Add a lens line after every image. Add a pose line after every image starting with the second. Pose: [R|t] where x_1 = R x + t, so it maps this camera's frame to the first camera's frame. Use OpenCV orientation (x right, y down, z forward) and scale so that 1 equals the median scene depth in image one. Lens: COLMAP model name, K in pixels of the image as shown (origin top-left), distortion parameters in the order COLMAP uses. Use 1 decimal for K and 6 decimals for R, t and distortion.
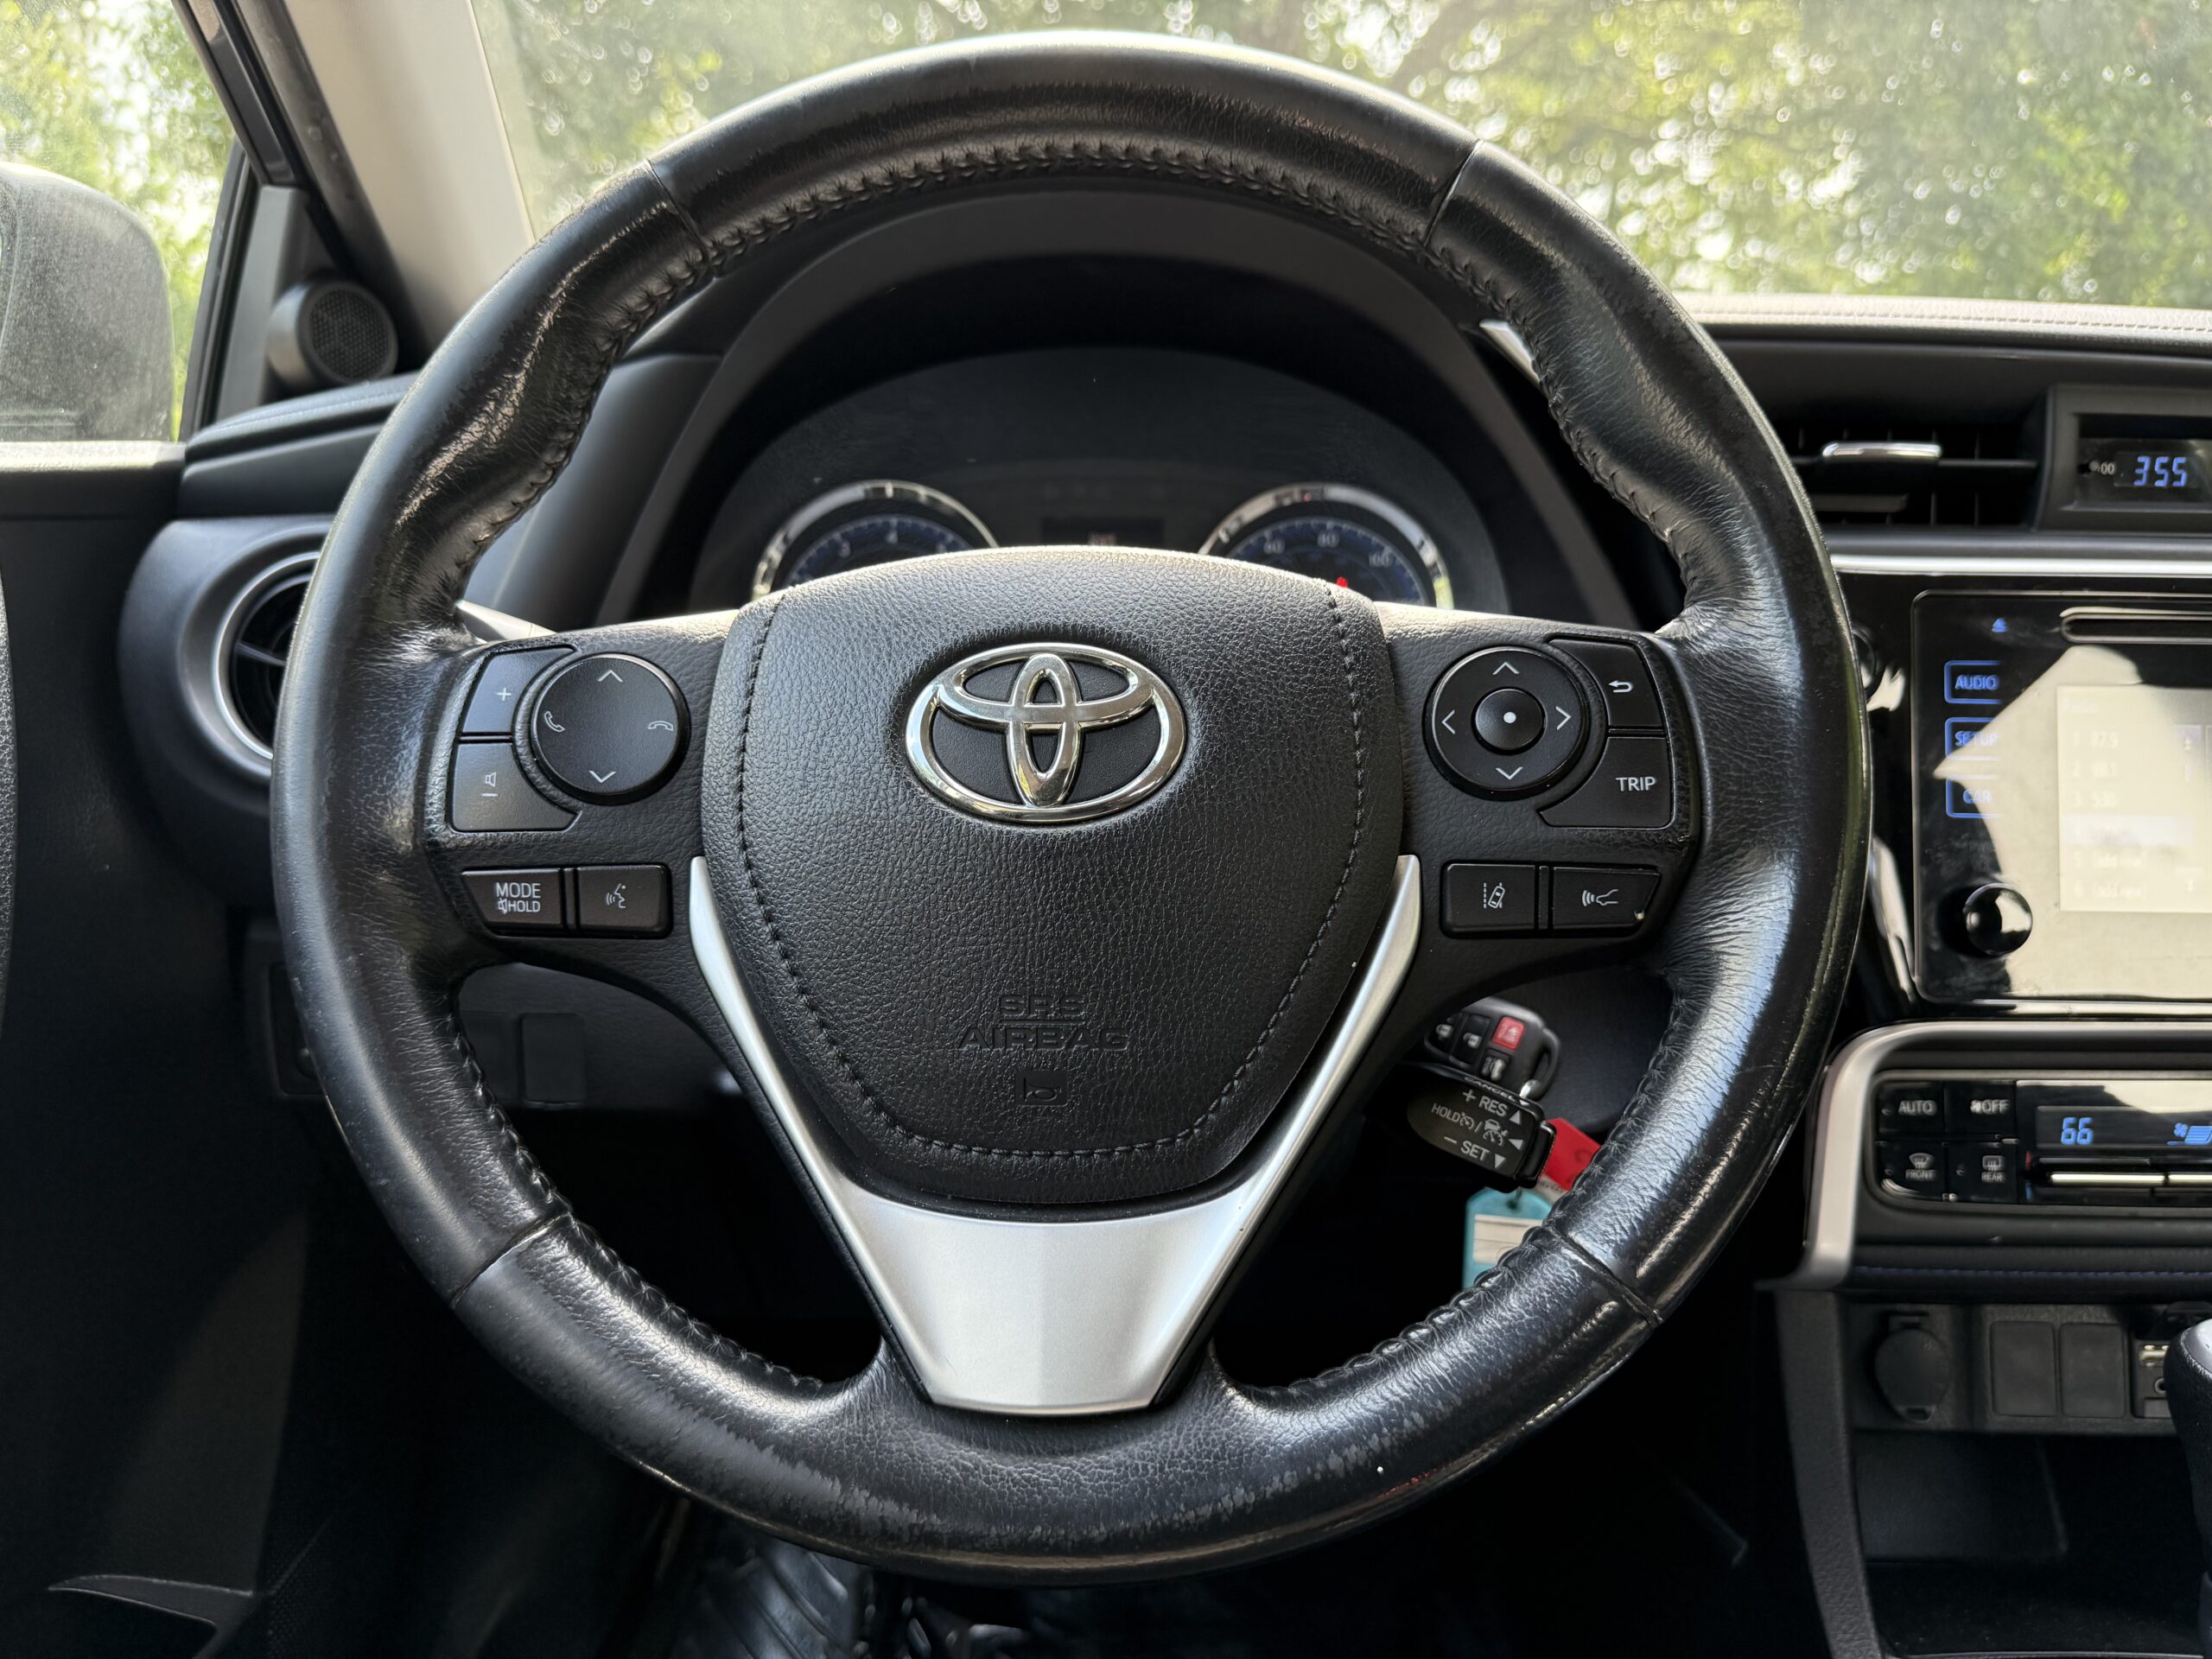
lens RADIAL K [[1582.0, 0, 1115.0], [0, 1582.0, 852.3], [0, 0, 1]] dist [0.027714, -0.051126]
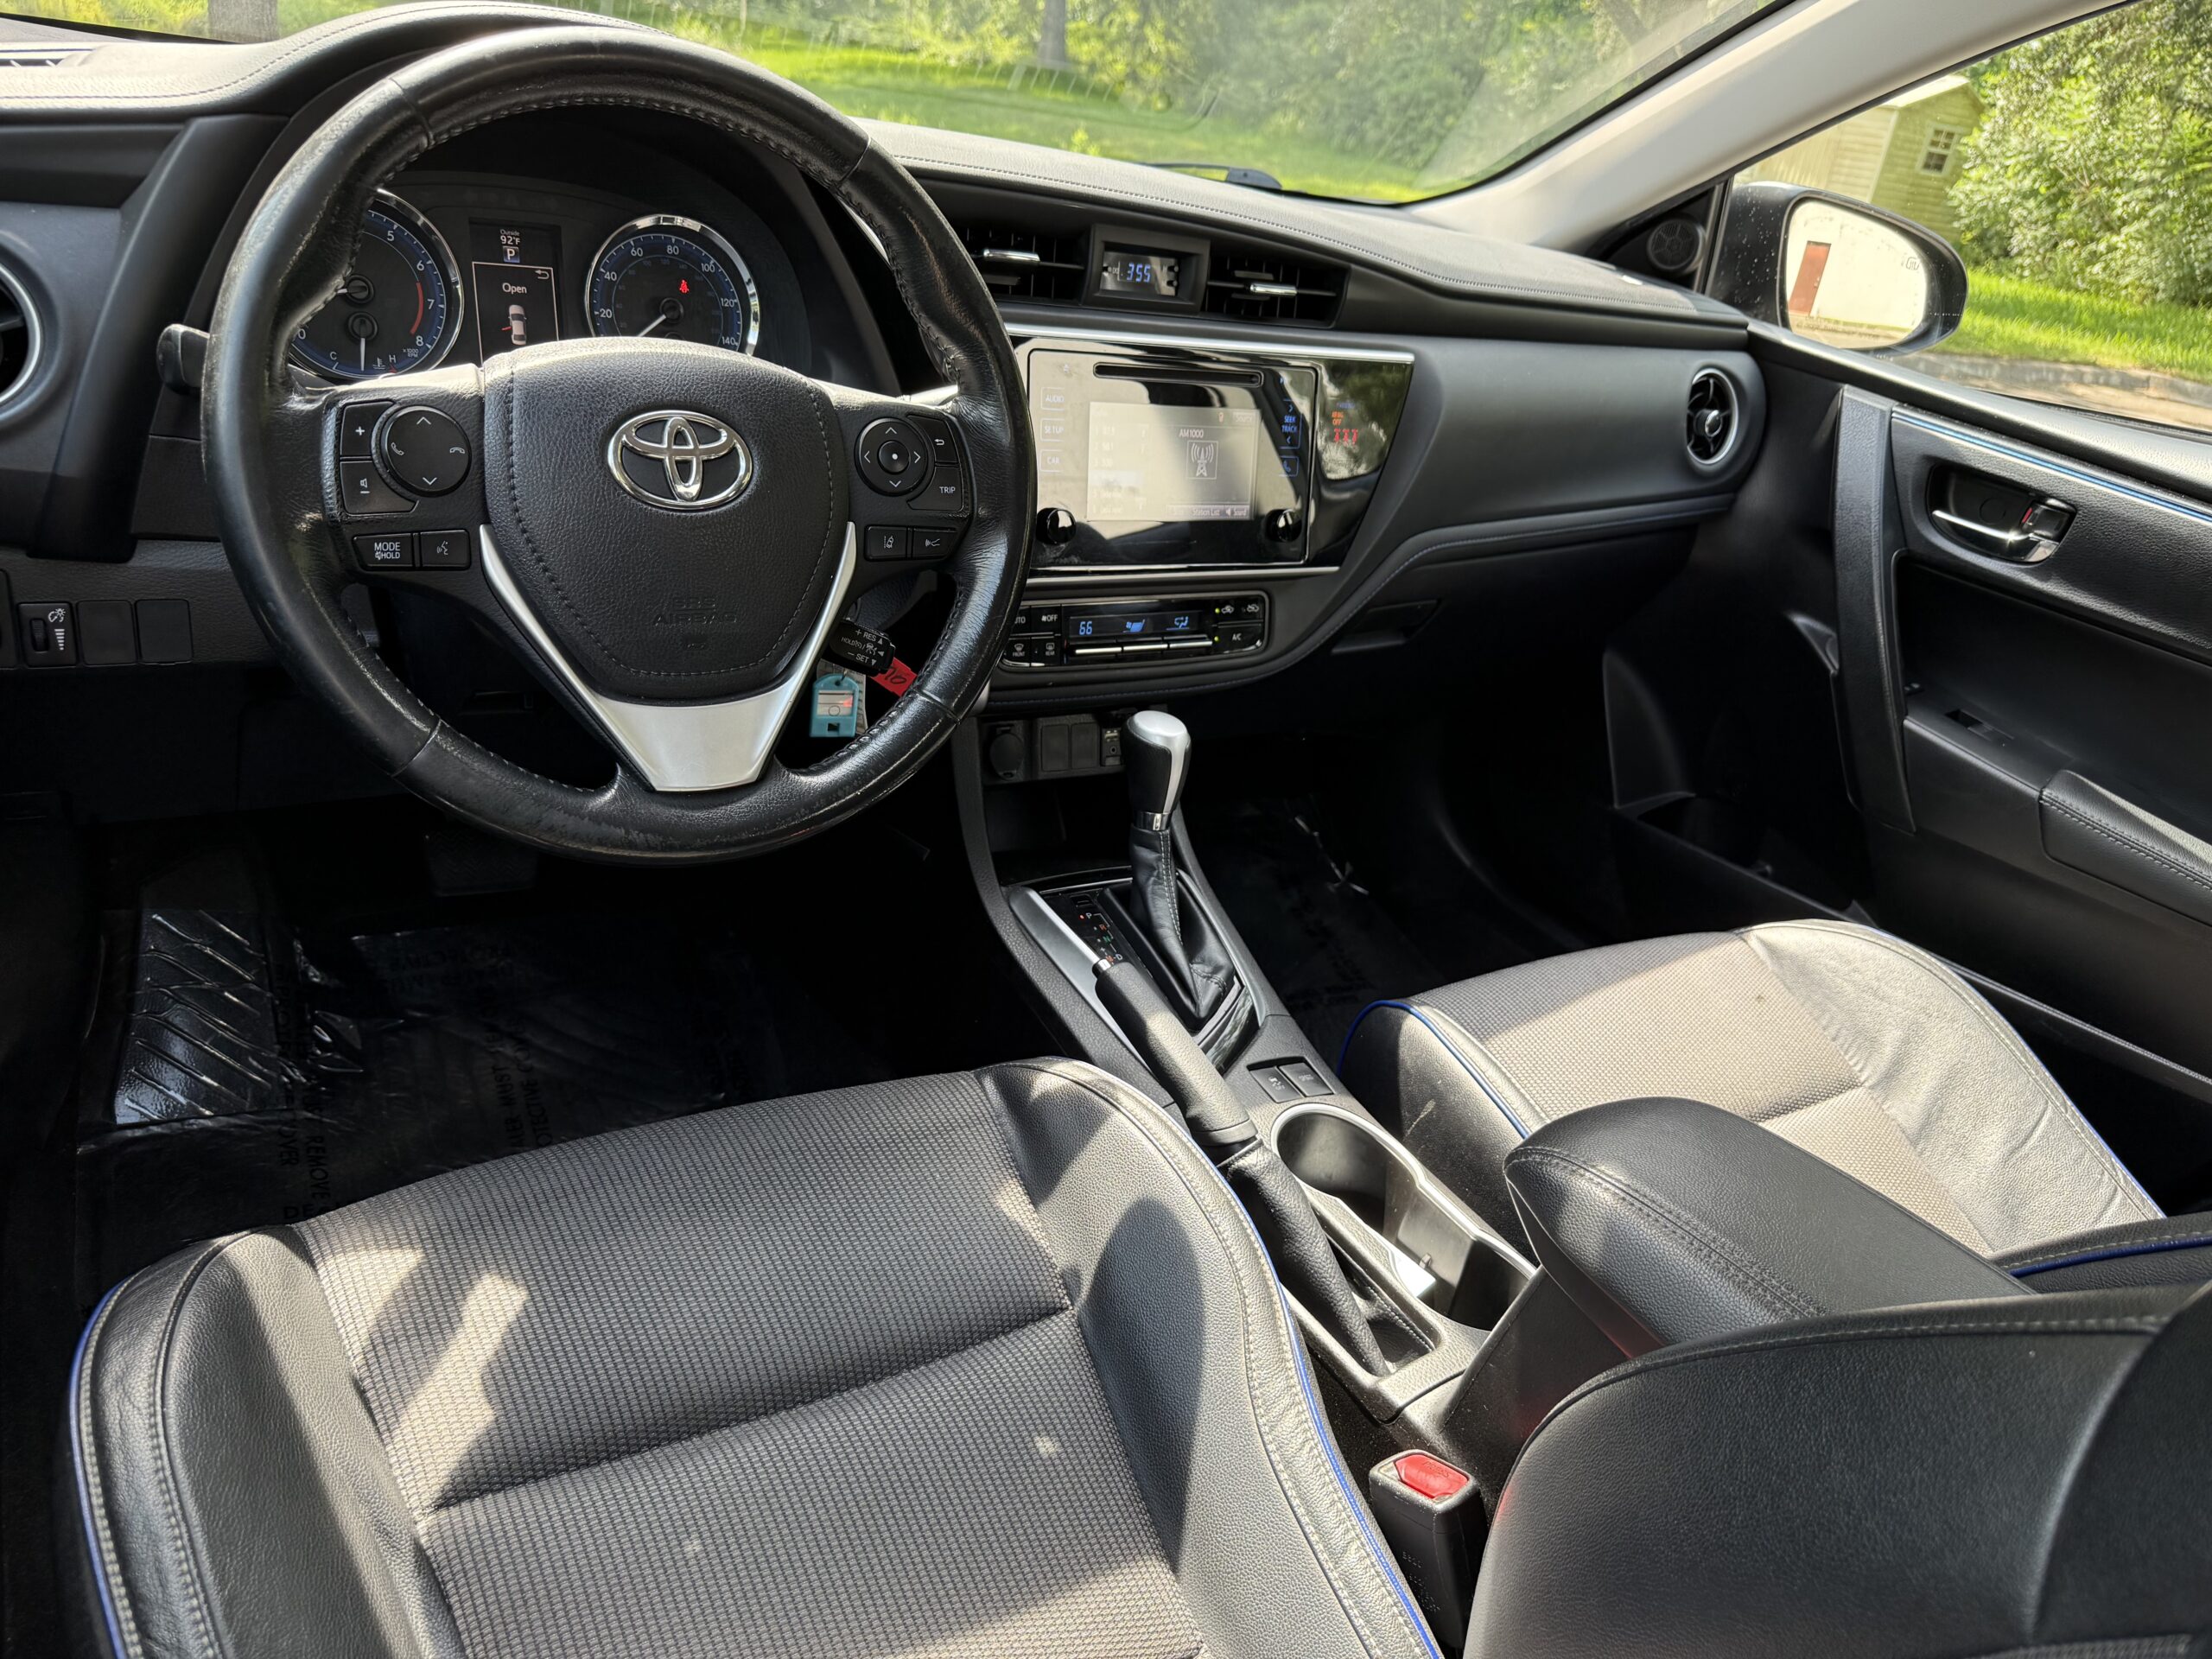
lens RADIAL K [[1539.9, 0, 1102.6], [0, 1539.9, 852.4], [0, 0, 1]] dist [0.108002, -0.220156]
pose [[0.828197, -0.132132, 0.544638, -0.677320], [-0.048543, 0.951245, 0.304594, -0.212332], [-0.558331, -0.278702, 0.781404, -0.876488]]
